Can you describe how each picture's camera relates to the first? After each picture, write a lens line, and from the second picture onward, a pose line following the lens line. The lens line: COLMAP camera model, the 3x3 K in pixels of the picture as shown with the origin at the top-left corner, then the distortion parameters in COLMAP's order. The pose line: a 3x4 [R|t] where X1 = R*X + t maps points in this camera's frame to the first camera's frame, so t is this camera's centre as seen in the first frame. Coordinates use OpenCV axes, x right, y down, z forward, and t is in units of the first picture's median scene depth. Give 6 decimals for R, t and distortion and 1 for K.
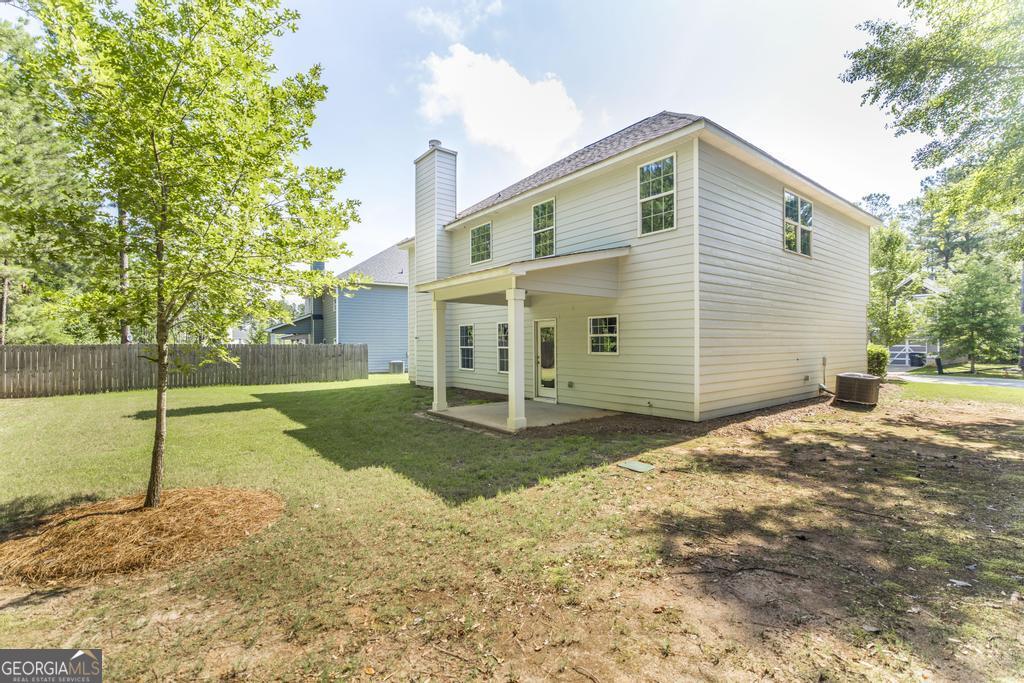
lens RADIAL K [[453.4, 0, 517.7], [0, 453.4, 349.4], [0, 0, 1]] dist [0.014734, -0.000461]
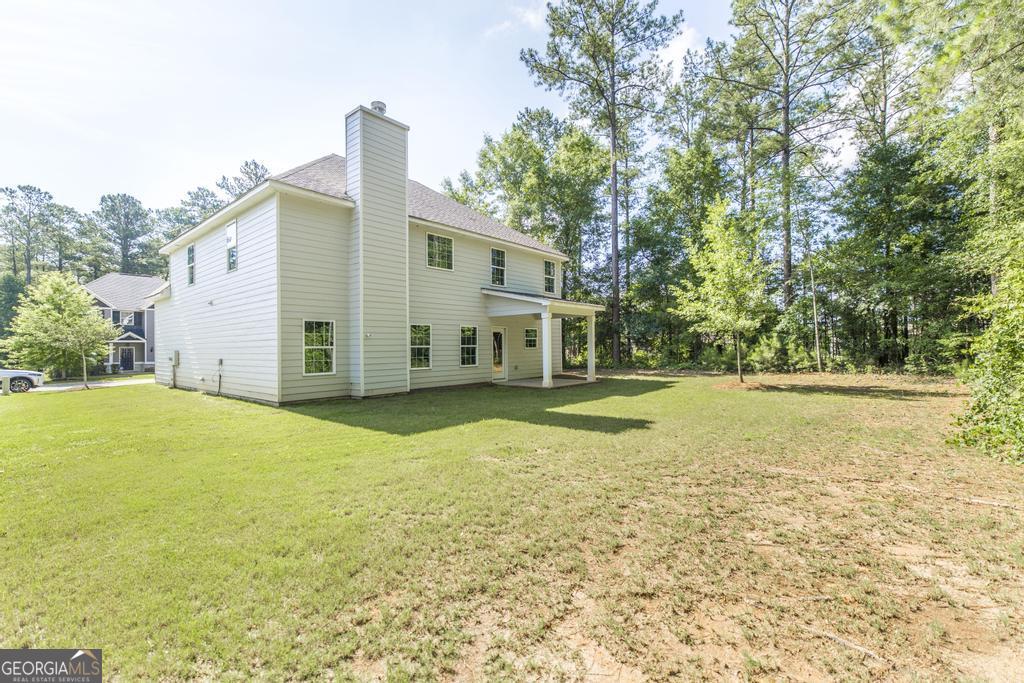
lens RADIAL K [[453.4, 0, 508.4], [0, 453.4, 331.6], [0, 0, 1]] dist [0.014734, -0.000461]
pose [[-0.184273, 0.022629, 0.982615, -1.518471], [0.010890, 0.999721, -0.020981, -0.019497], [-0.982815, 0.006835, -0.184468, 1.330538]]
